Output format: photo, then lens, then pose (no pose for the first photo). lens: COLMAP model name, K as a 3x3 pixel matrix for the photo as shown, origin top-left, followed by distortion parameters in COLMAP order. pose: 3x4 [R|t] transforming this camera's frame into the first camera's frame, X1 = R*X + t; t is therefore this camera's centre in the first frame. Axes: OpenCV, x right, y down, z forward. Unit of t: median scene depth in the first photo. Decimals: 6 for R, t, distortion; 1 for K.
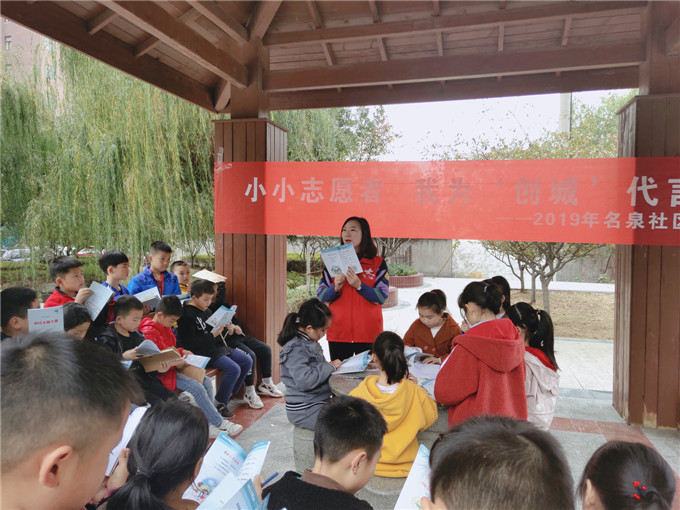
lens RADIAL K [[564.7, 0, 339.6], [0, 564.7, 249.5], [0, 0, 1]] dist [0.049442, 0.007923]
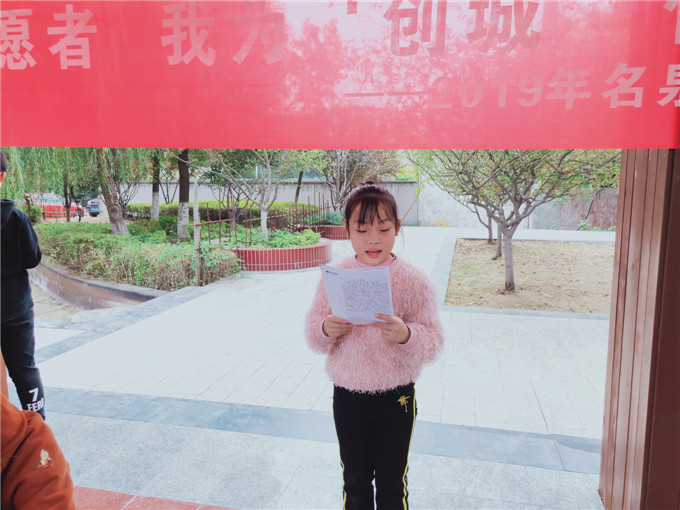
lens RADIAL K [[533.6, 0, 339.9], [0, 533.6, 260.4], [0, 0, 1]] dist [0.042289, 0.000228]
pose [[0.999897, -0.012155, 0.007670, 0.144972], [0.011198, 0.993375, 0.114373, 0.011102], [-0.009009, -0.114276, 0.993408, 0.322307]]
